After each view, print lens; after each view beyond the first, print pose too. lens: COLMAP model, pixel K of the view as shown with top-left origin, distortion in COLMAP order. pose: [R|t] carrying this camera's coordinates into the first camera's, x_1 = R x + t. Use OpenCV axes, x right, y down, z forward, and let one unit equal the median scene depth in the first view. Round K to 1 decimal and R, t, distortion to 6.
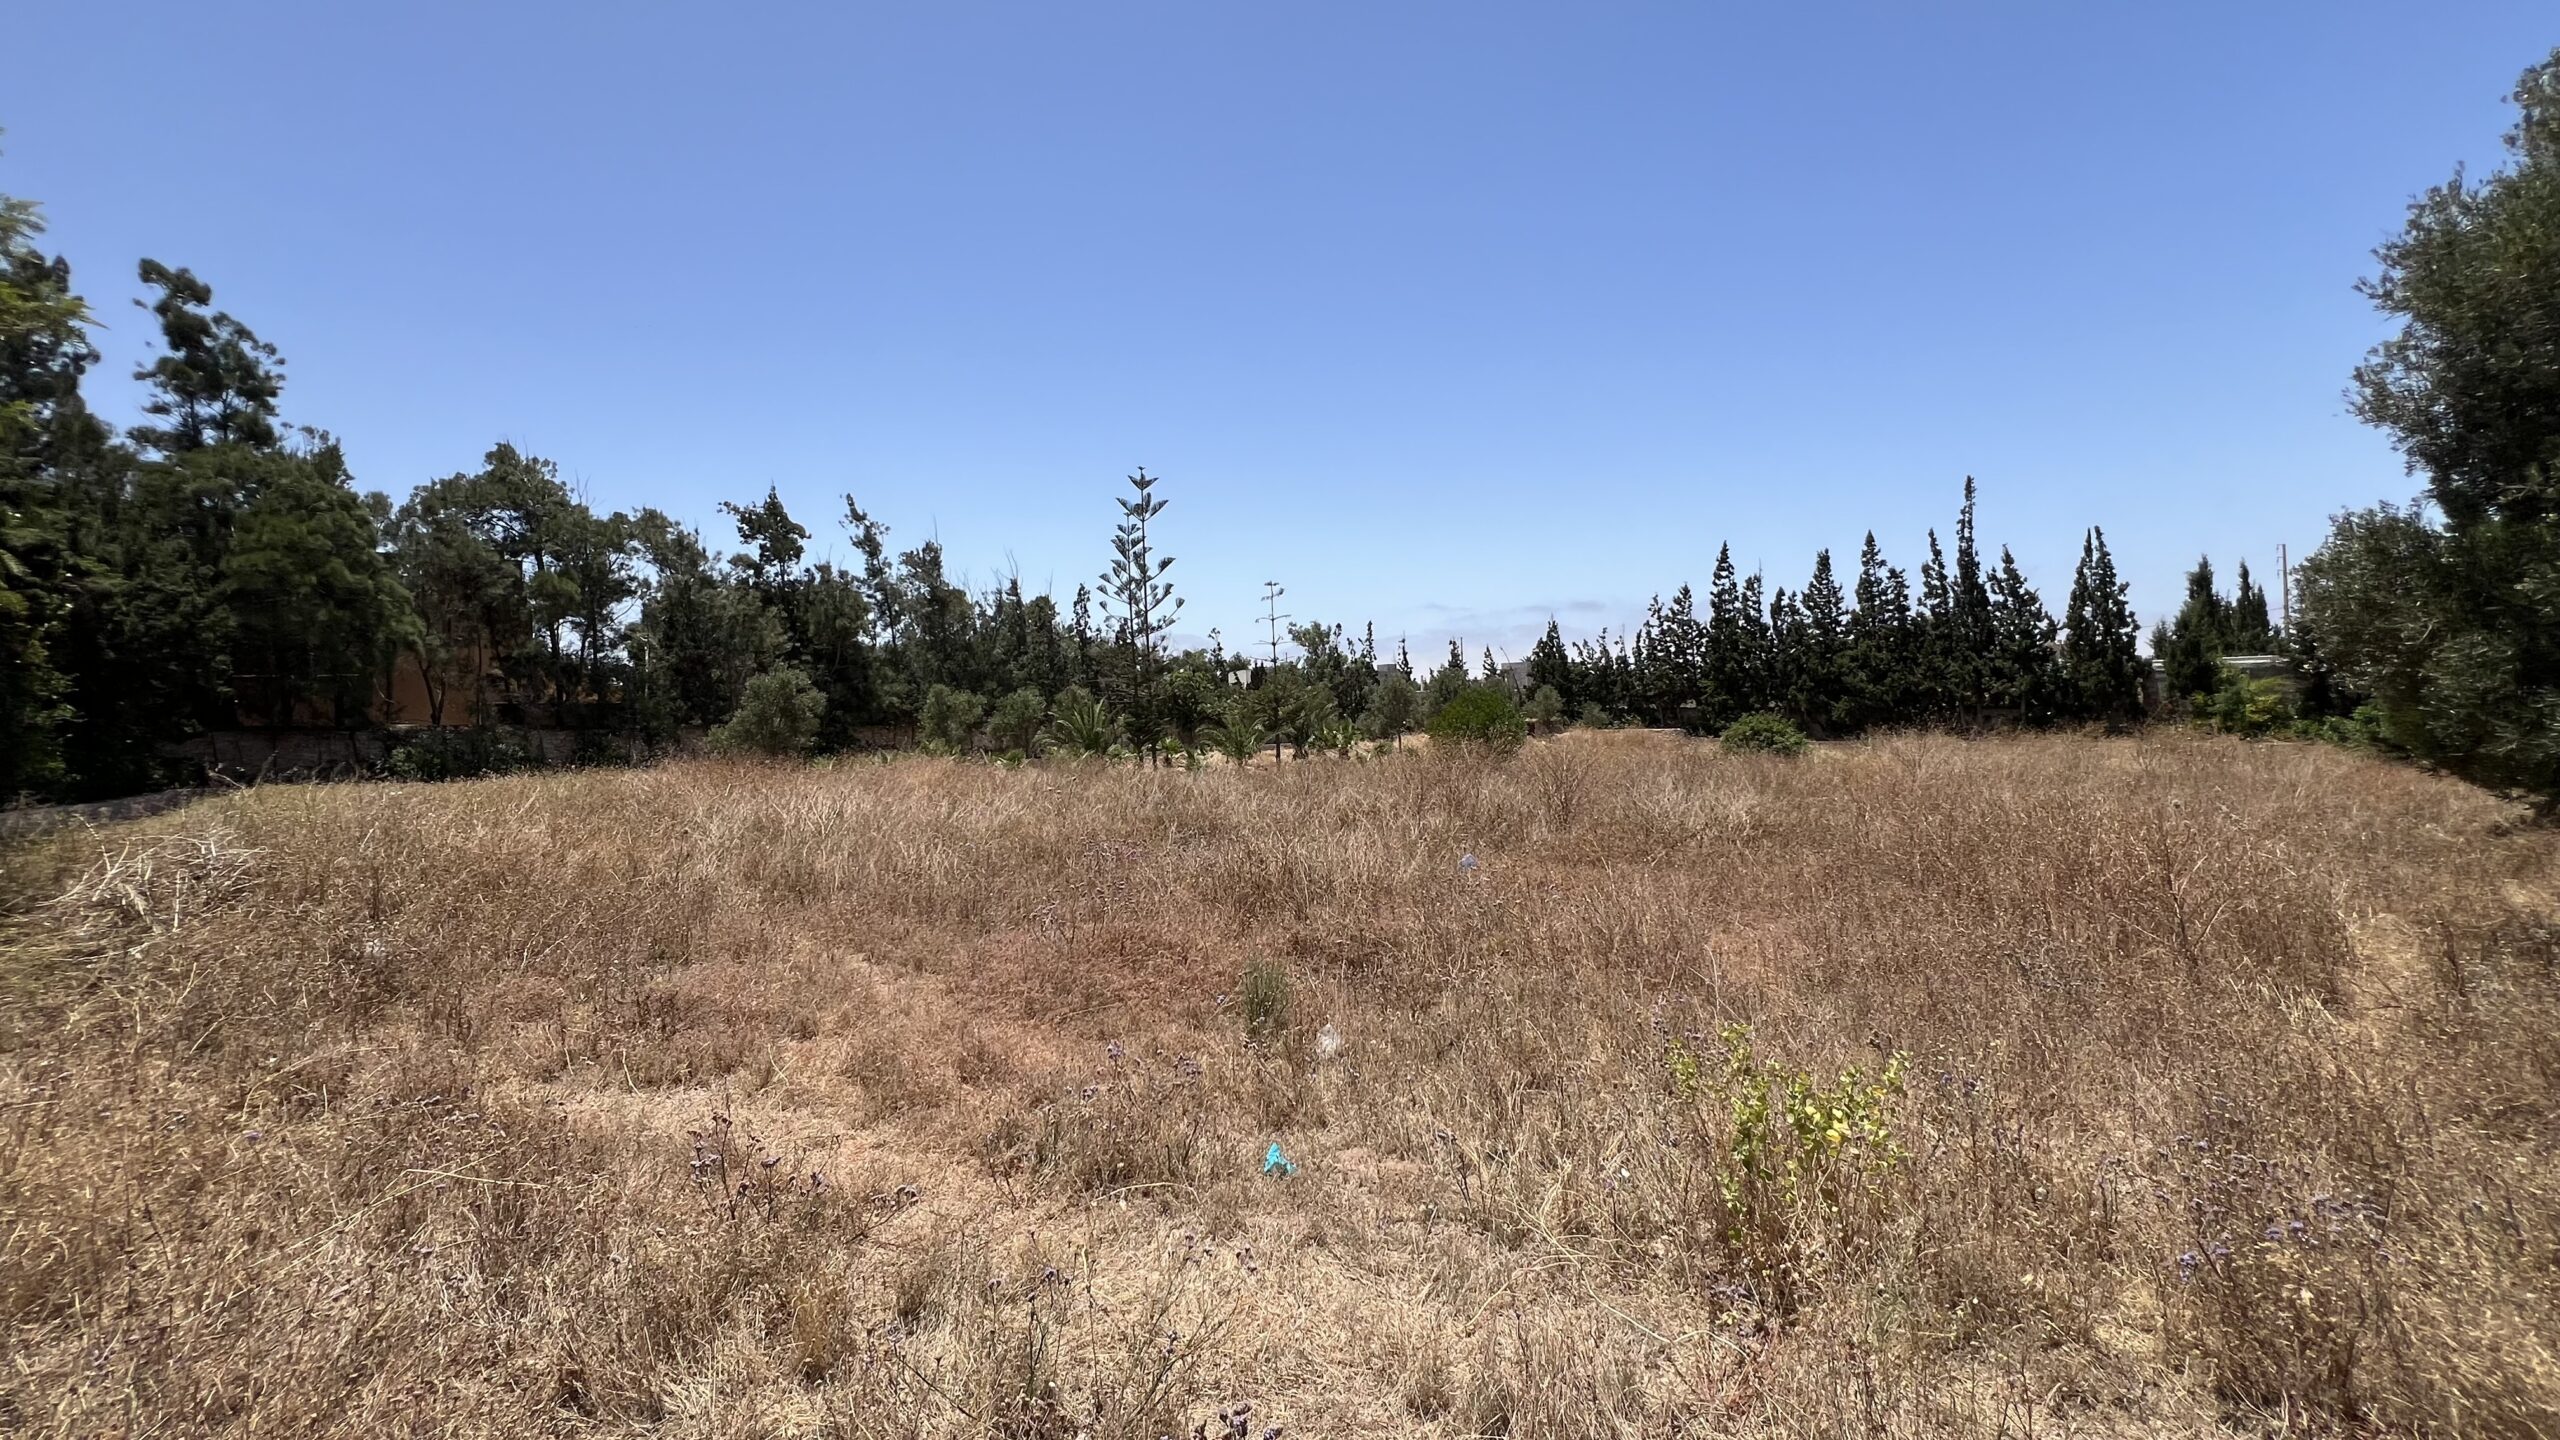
lens RADIAL K [[1027.8, 0, 1271.4], [0, 1027.8, 712.9], [0, 0, 1]] dist [-0.002849, 0.000912]
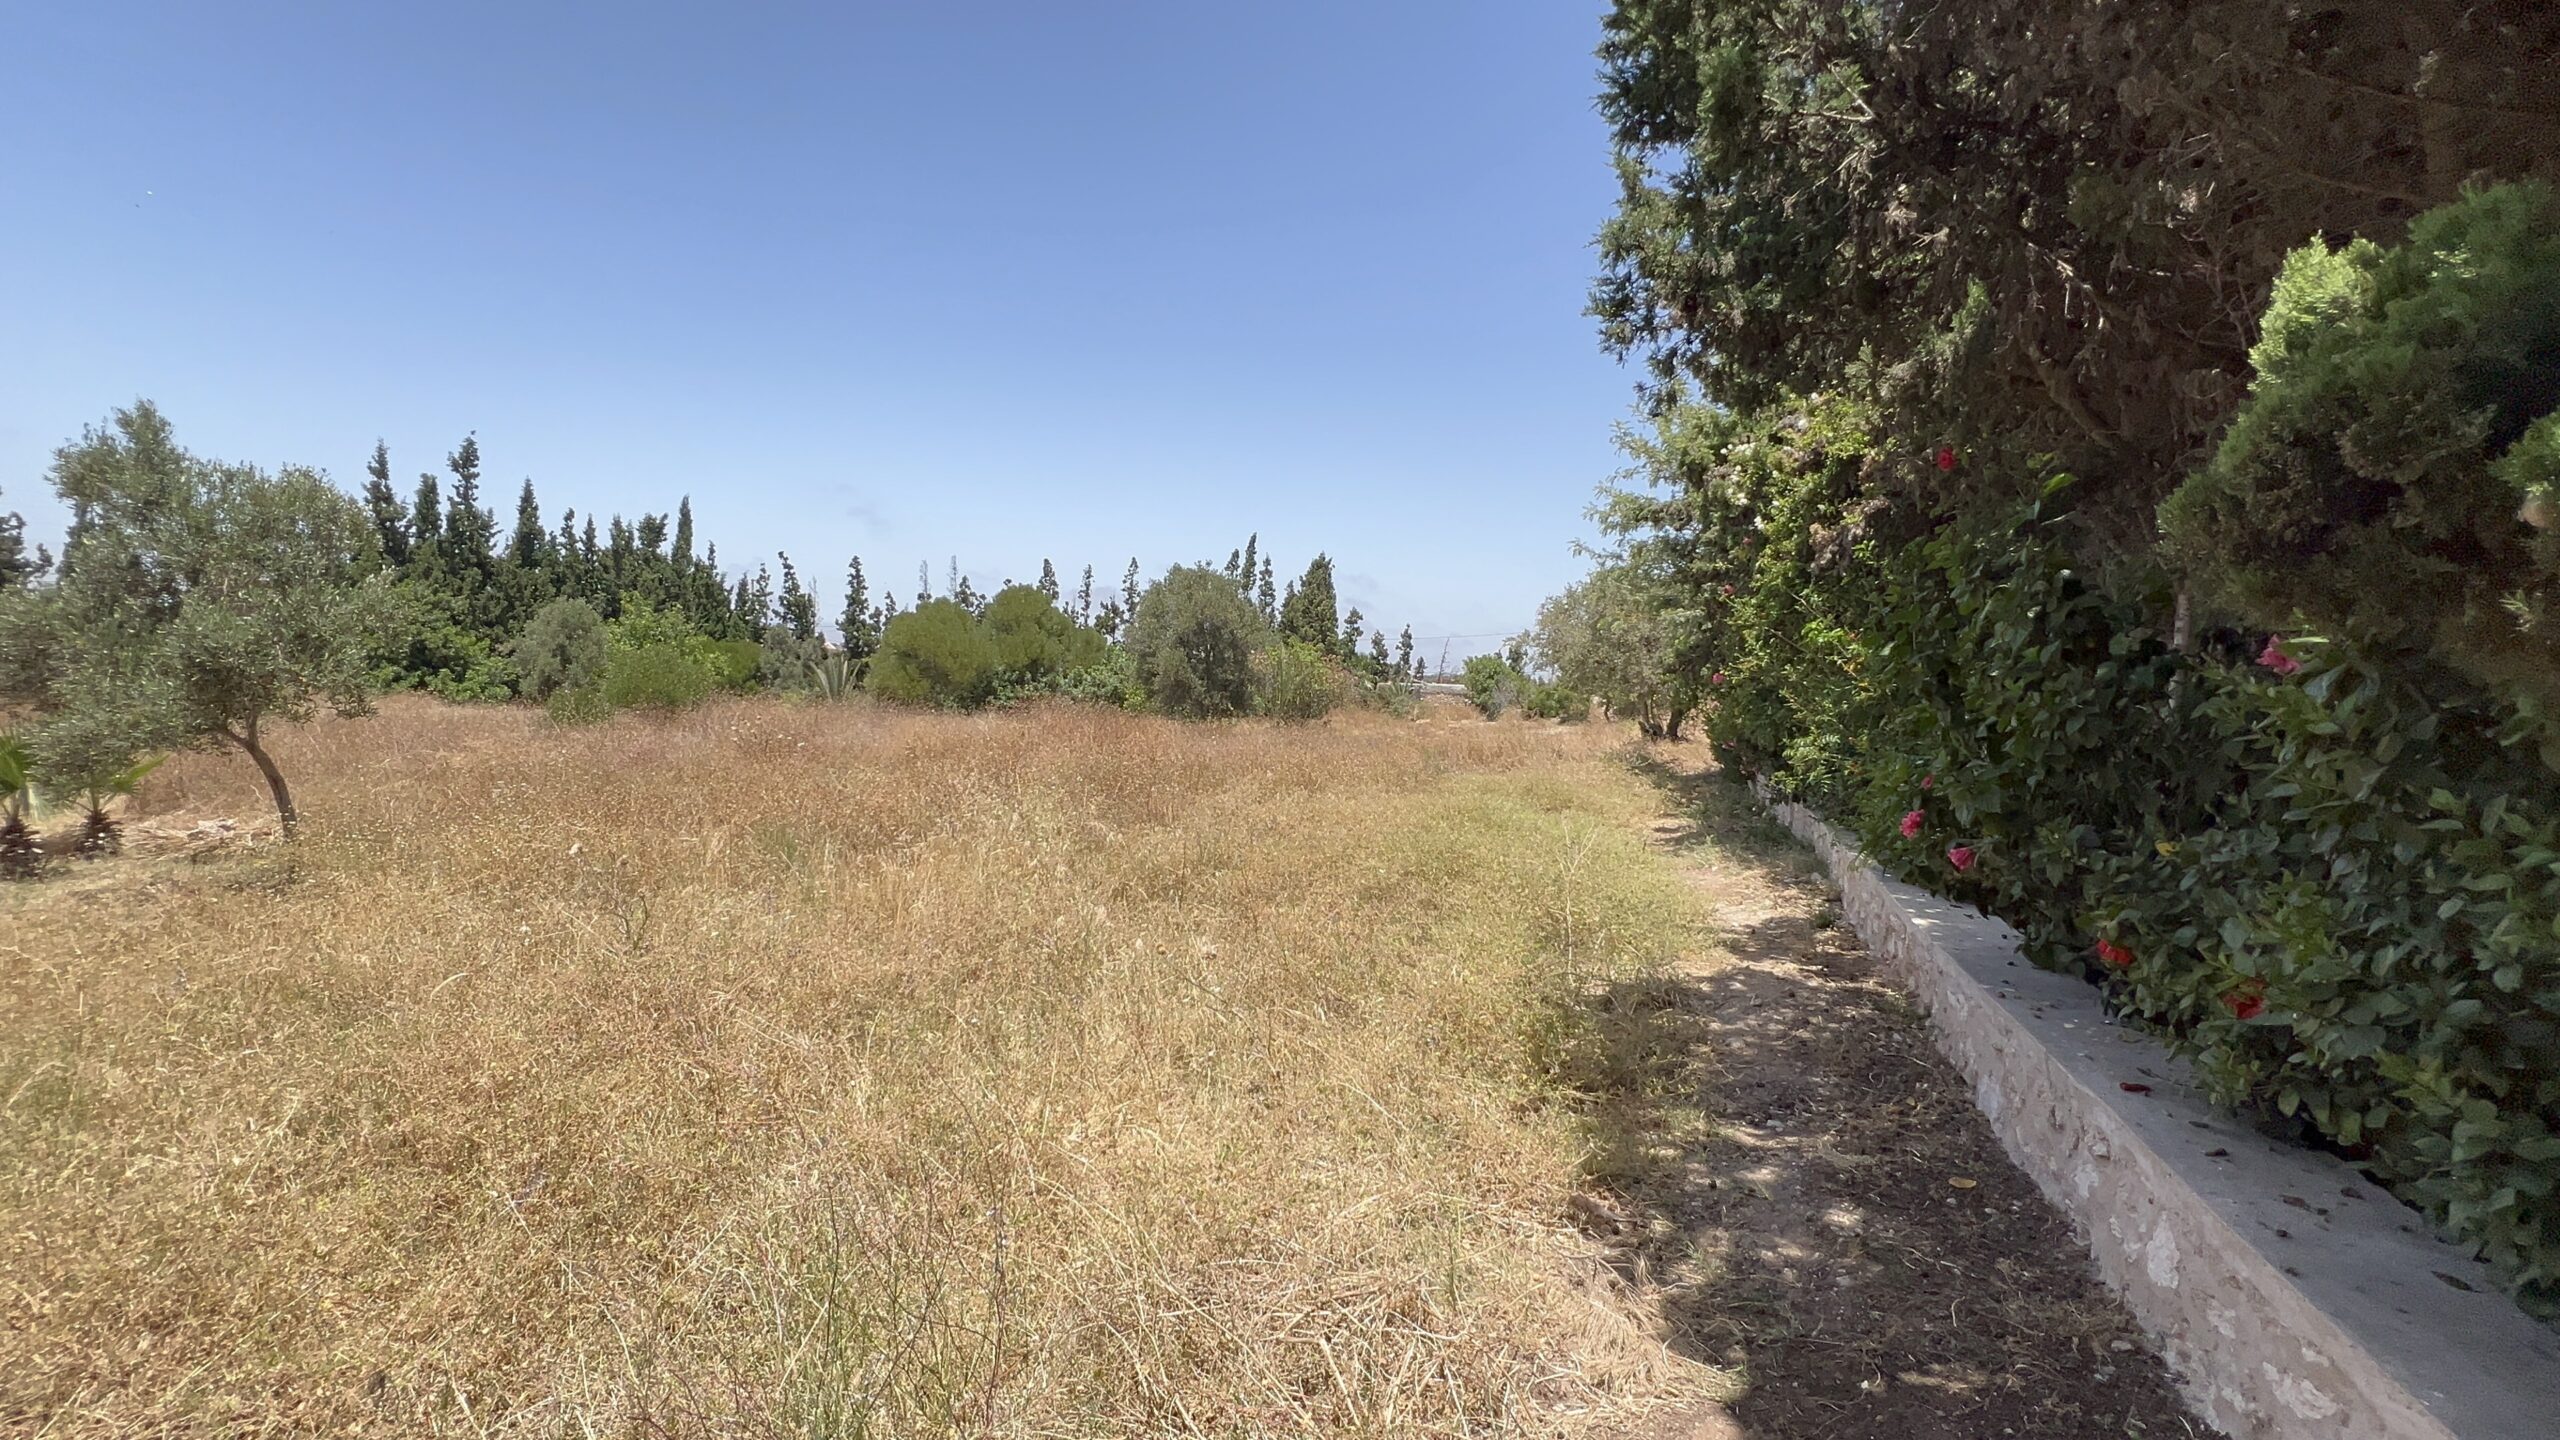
lens RADIAL K [[1129.0, 0, 1275.9], [0, 1129.0, 716.6], [0, 0, 1]] dist [-0.004087, 0.000875]
pose [[-0.536112, -0.014977, 0.844014, -0.700513], [-0.030565, 0.999531, -0.001678, 0.020012], [-0.843593, -0.026697, -0.536318, 0.697862]]
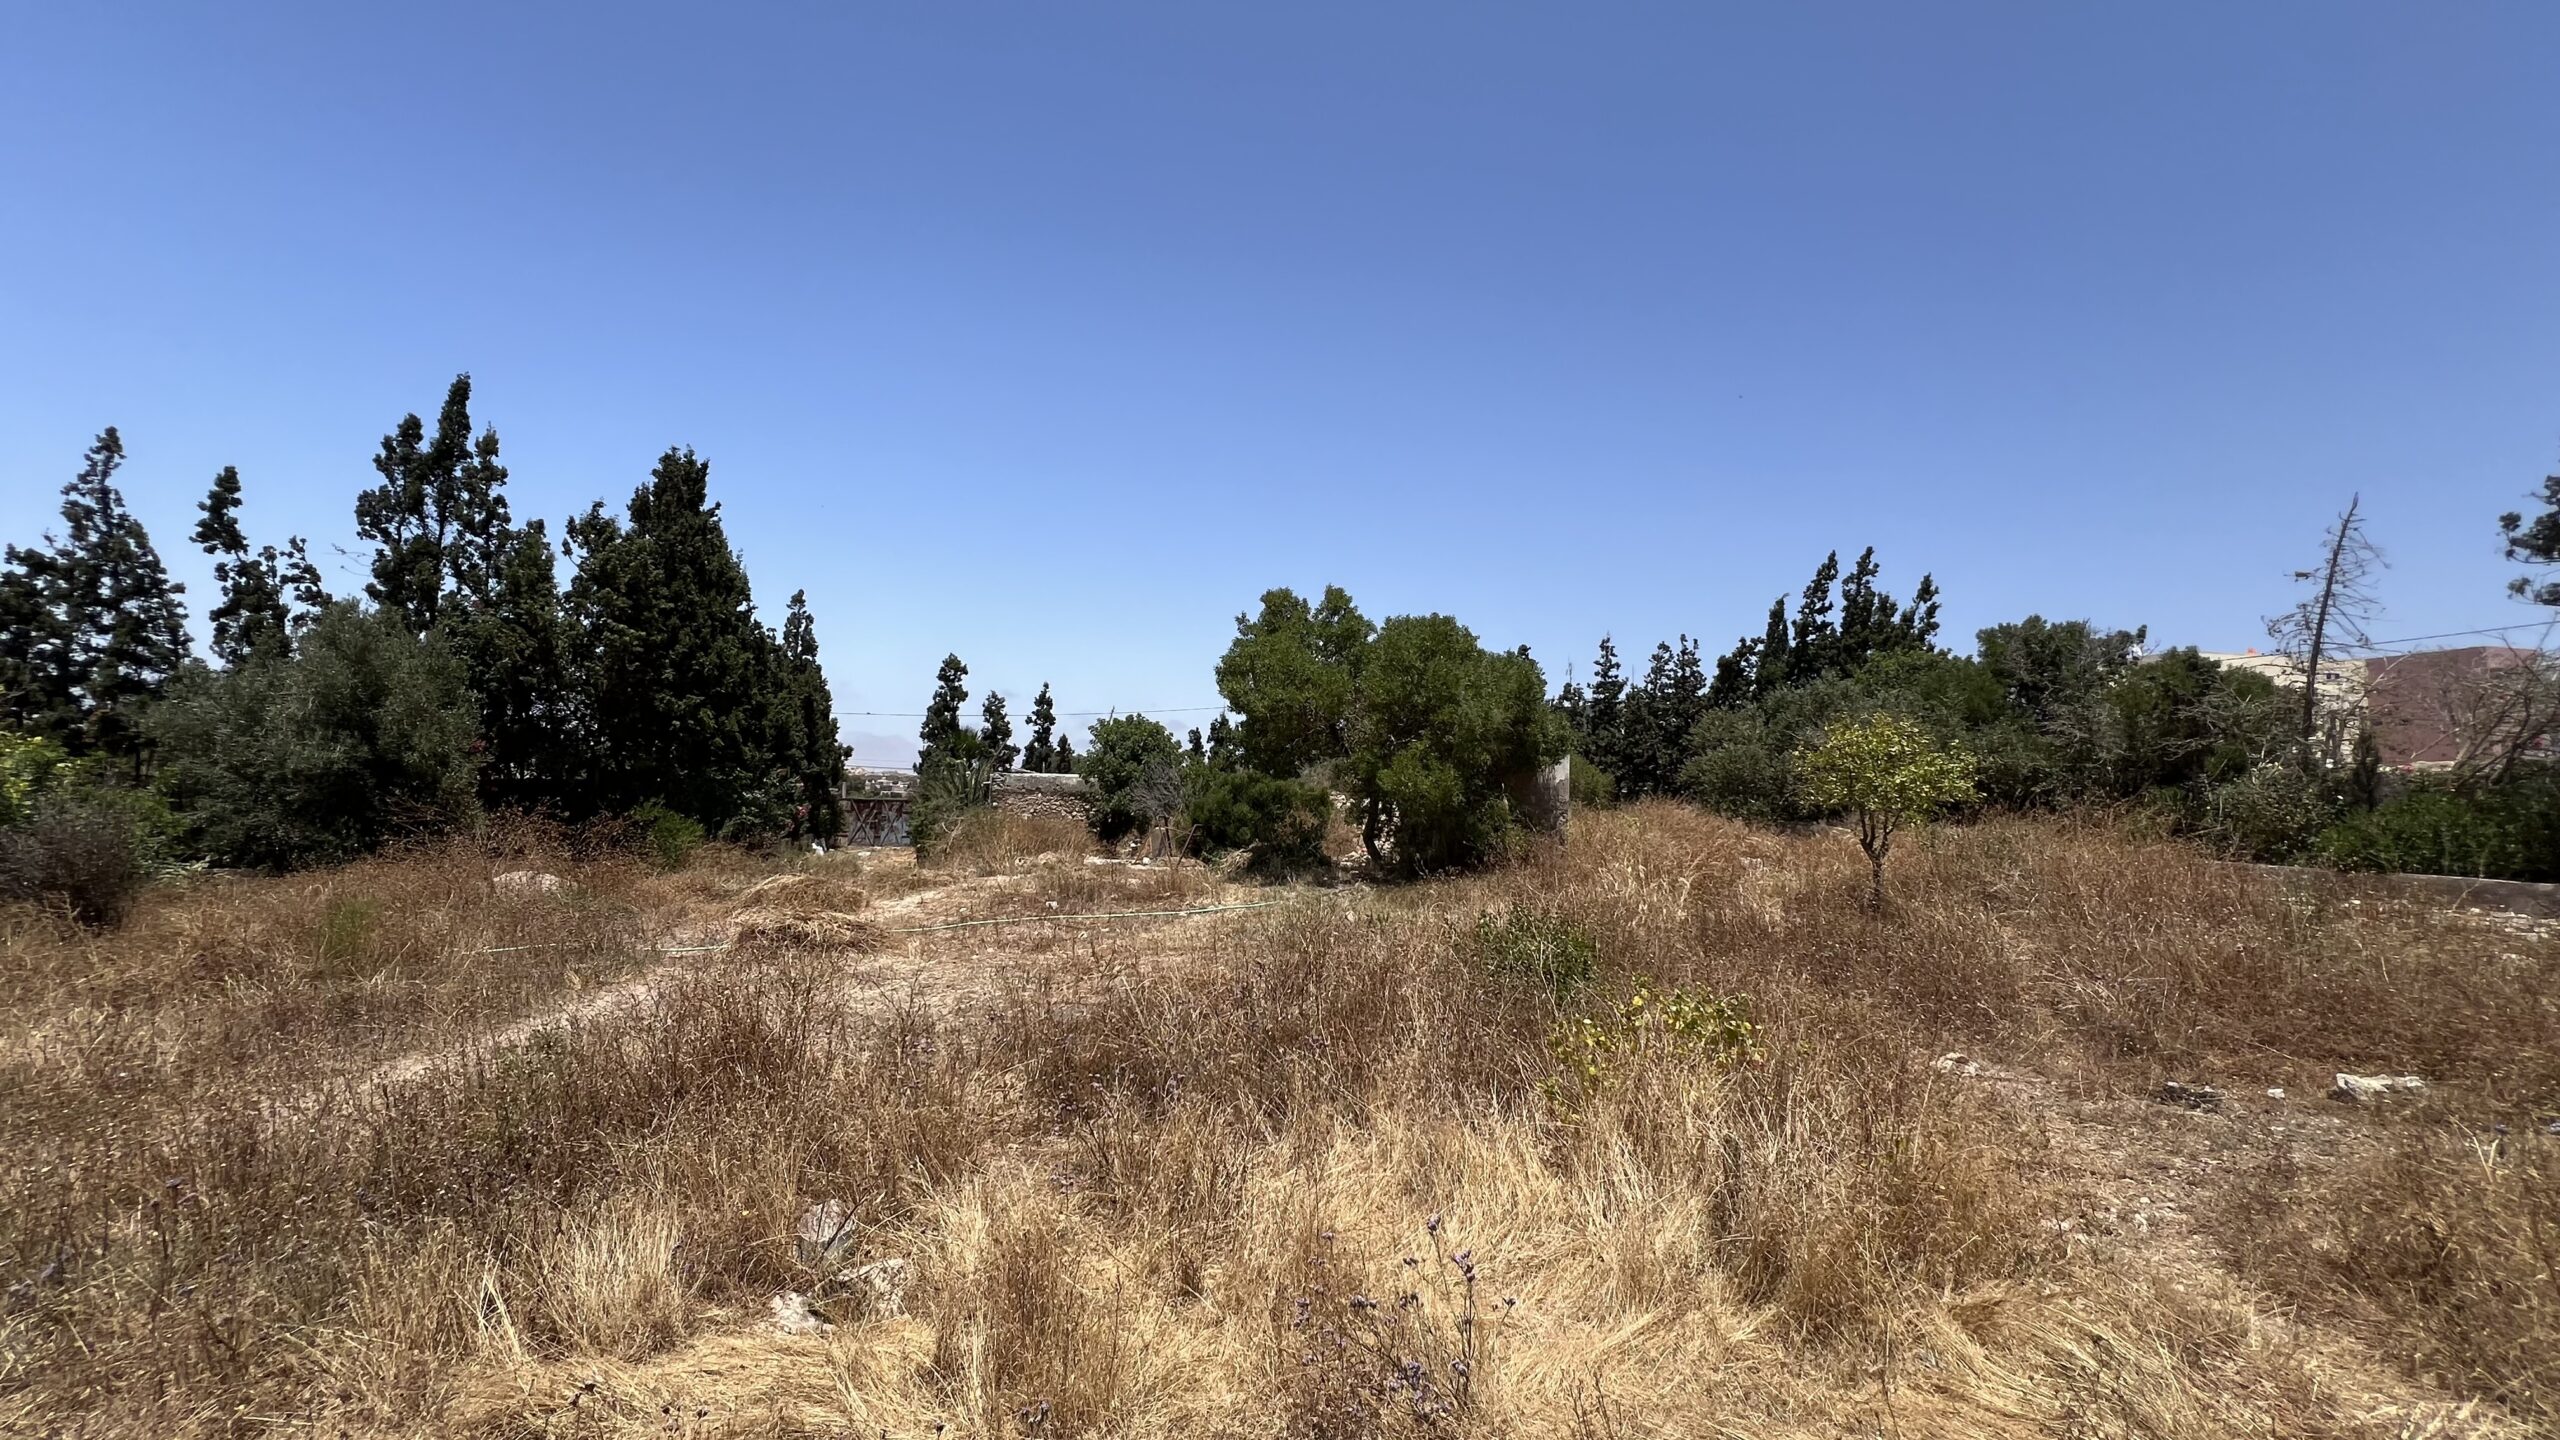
lens RADIAL K [[1027.8, 0, 1272.6], [0, 1027.8, 717.2], [0, 0, 1]] dist [-0.002849, 0.000912]
pose [[-0.699004, 0.065993, 0.712066, 0.034398], [-0.012394, 0.994465, -0.104331, -0.007083], [-0.715010, -0.081753, -0.694318, -0.126747]]
